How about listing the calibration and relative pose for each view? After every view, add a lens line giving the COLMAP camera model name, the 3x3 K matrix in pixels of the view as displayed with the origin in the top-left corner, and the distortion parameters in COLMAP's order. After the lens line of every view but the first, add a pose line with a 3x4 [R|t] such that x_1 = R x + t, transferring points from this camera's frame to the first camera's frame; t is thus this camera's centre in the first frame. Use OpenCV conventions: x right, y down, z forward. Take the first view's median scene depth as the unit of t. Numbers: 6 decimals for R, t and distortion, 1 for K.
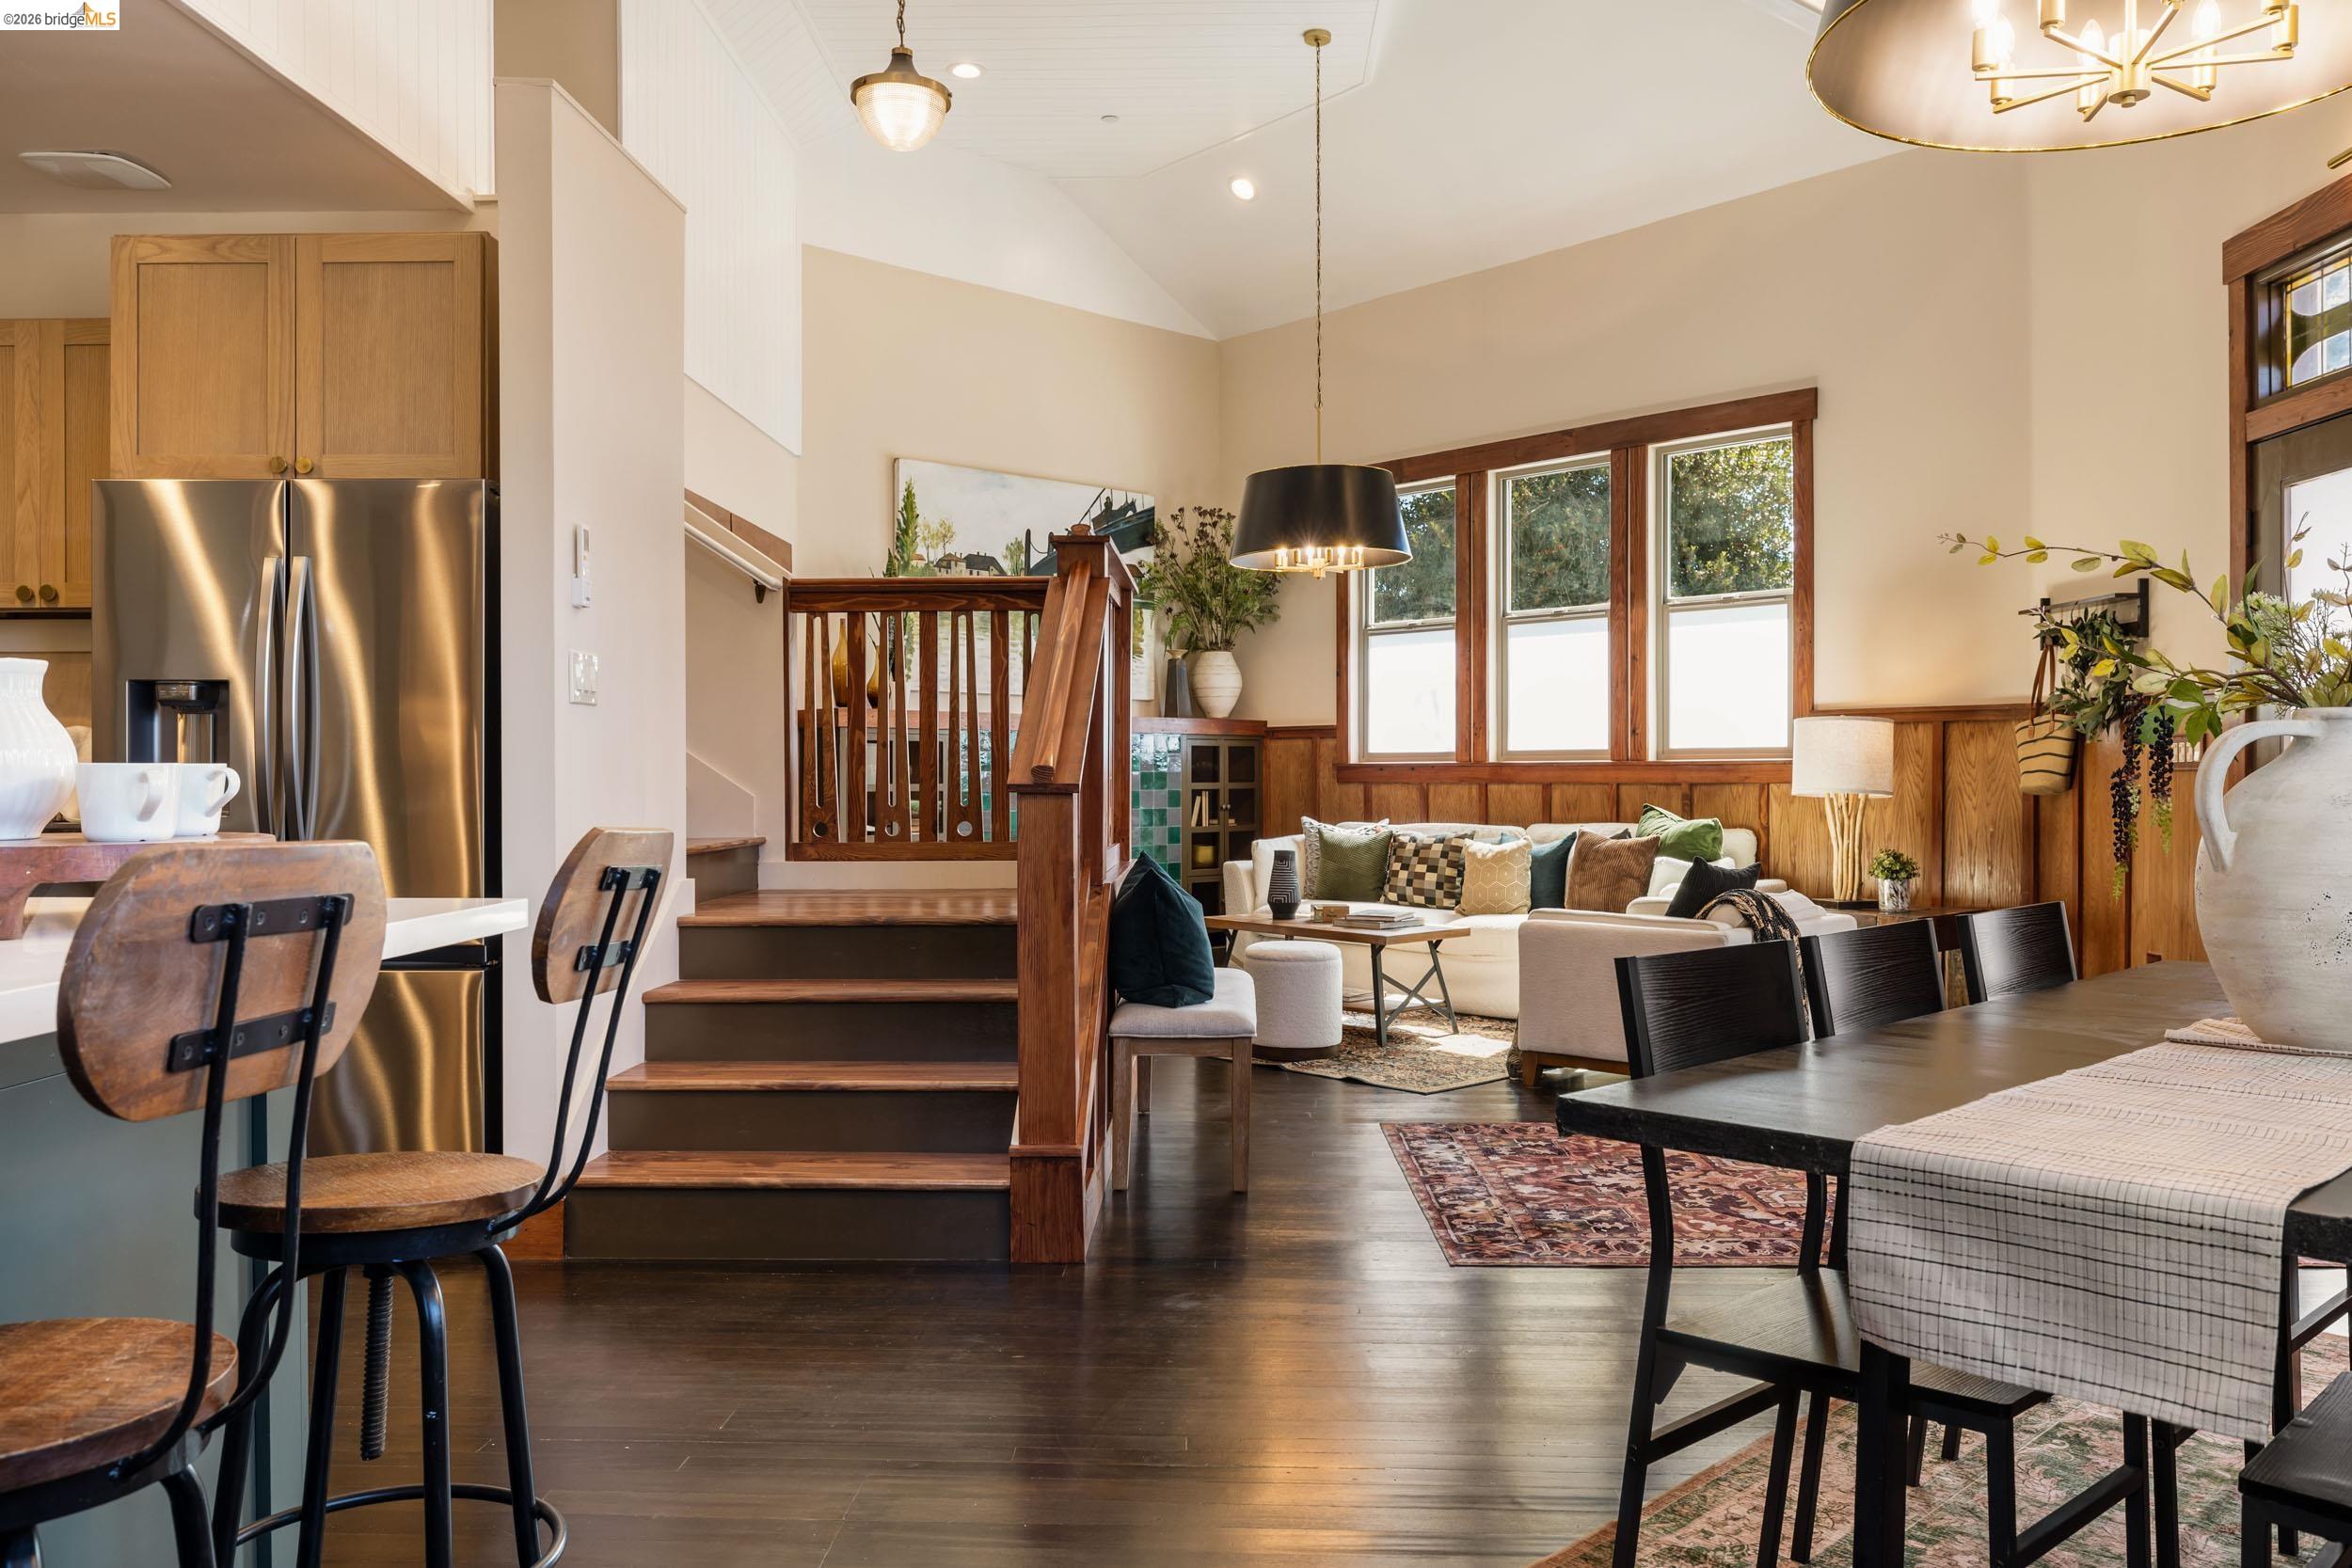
lens RADIAL K [[1759.8, 0, 1176.5], [0, 1759.8, 789.7], [0, 0, 1]] dist [0.002631, -0.000856]
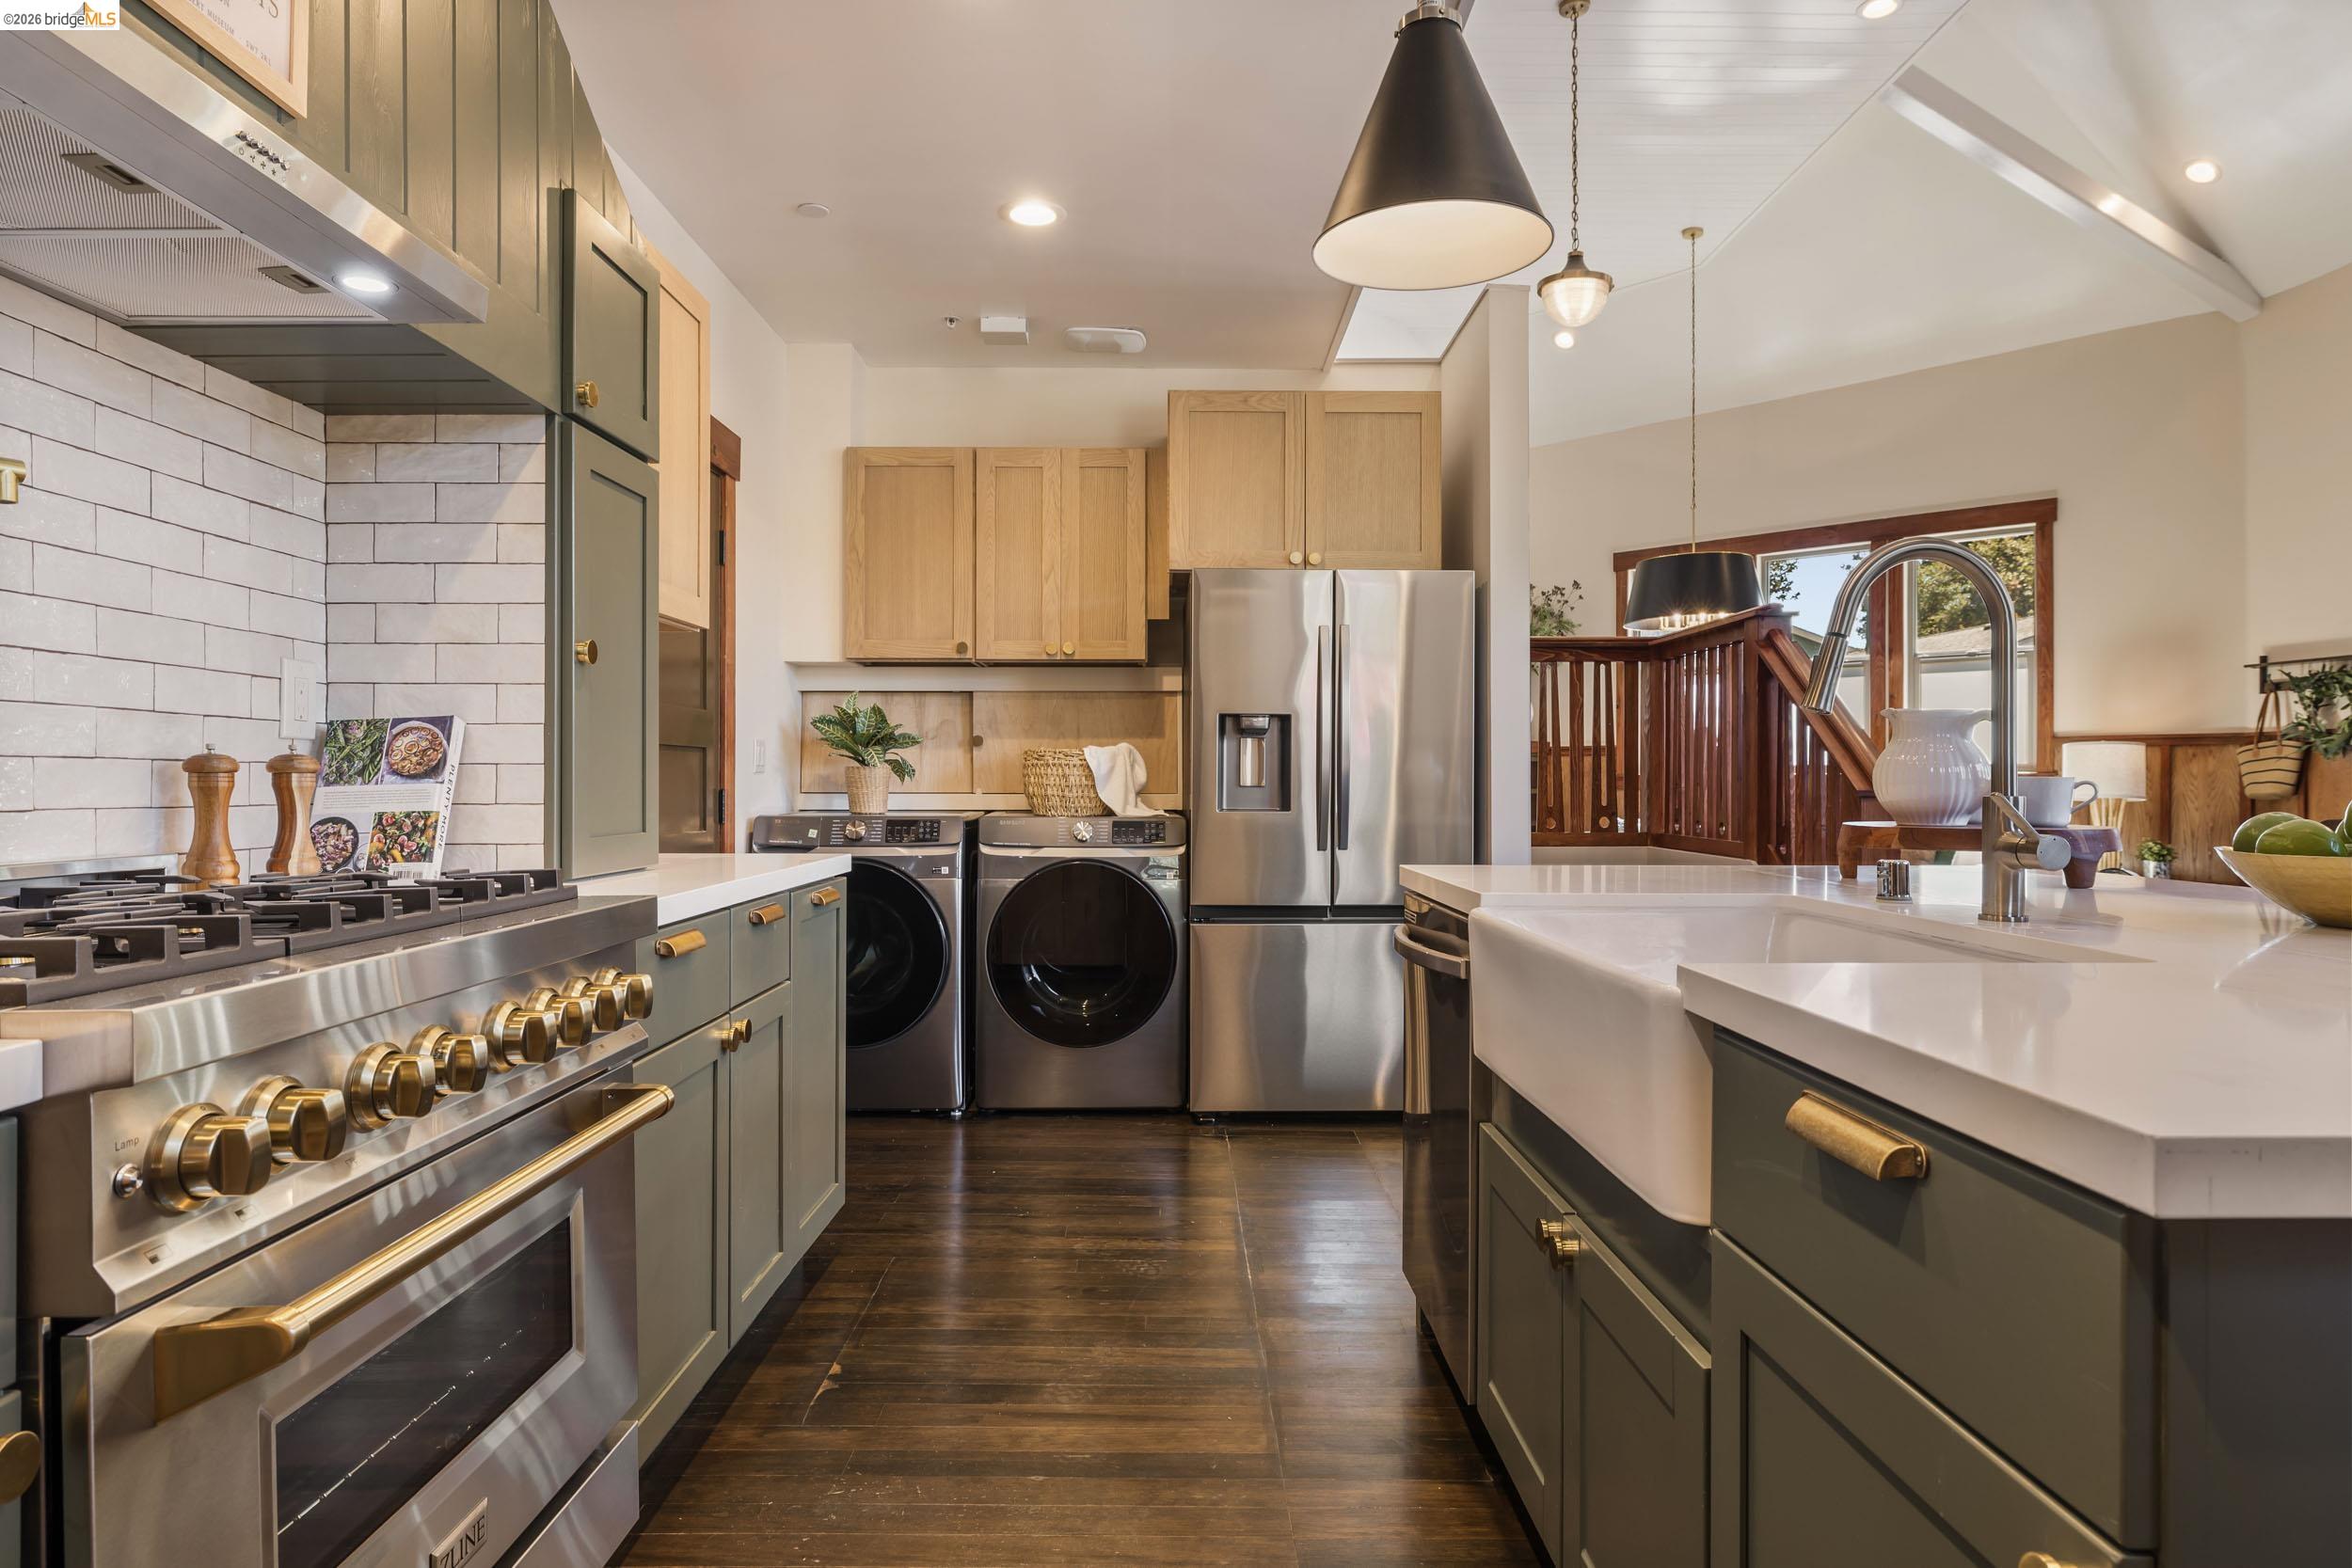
lens RADIAL K [[1428.3, 0, 1173.7], [0, 1428.3, 779.9], [0, 0, 1]] dist [-0.001245, 0.003271]
pose [[0.999002, 0.002367, 0.044600, -0.420058], [-0.001908, 0.999945, -0.010338, 0.000877], [-0.044622, 0.010242, 0.998951, -0.073074]]
